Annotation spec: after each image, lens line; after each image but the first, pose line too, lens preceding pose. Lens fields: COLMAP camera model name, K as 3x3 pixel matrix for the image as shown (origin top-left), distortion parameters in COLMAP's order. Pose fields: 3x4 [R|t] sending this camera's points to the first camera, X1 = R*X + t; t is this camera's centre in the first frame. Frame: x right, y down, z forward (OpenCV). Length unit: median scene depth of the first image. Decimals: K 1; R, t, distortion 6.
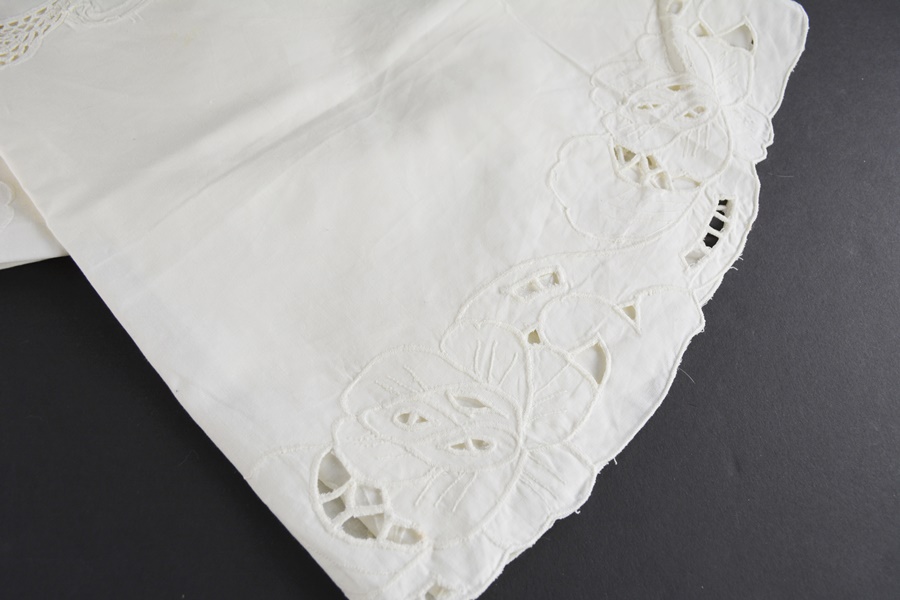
lens RADIAL K [[759.2, 0, 450.0], [0, 759.2, 300.0], [0, 0, 1]] dist [-0.079903, 0.004644]
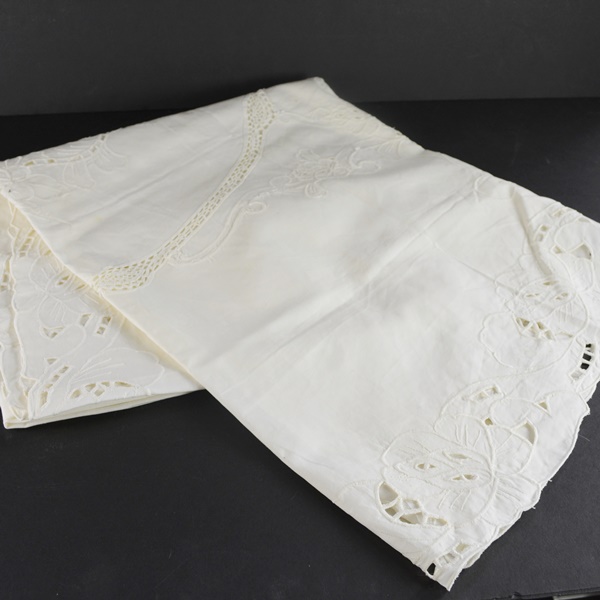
lens RADIAL K [[759.7, 0, 300.0], [0, 759.7, 300.0], [0, 0, 1]] dist [-0.077691, 0.000888]
pose [[0.998460, -0.055331, -0.004081, -0.255383], [0.050747, 0.940519, -0.335930, 0.302857], [0.022426, 0.335205, 0.941878, -0.596040]]
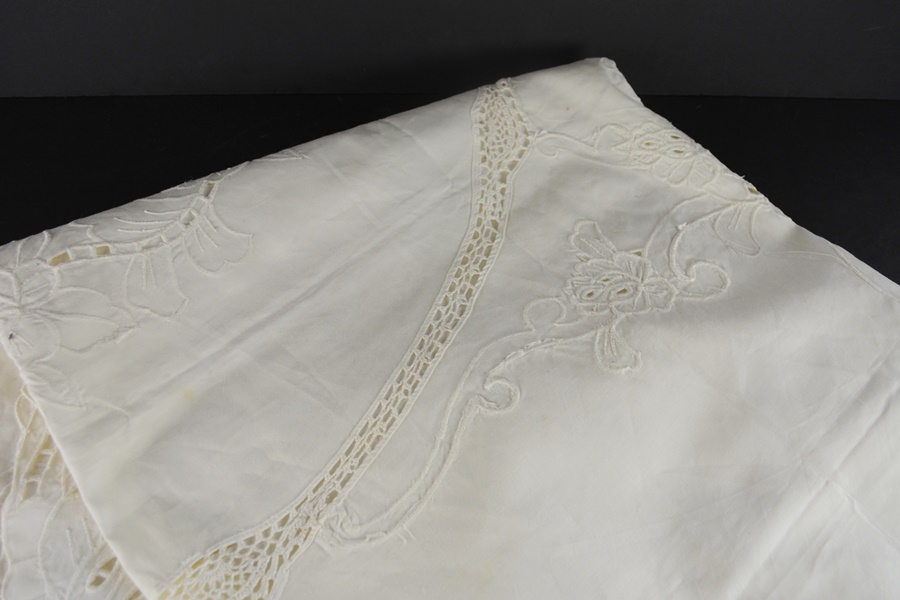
lens RADIAL K [[759.2, 0, 450.0], [0, 759.2, 300.0], [0, 0, 1]] dist [-0.079903, 0.004644]
pose [[0.998937, 0.009487, -0.045116, -0.385582], [-0.016065, 0.988890, -0.147778, -0.573173], [0.043213, 0.148346, 0.987991, 0.194686]]
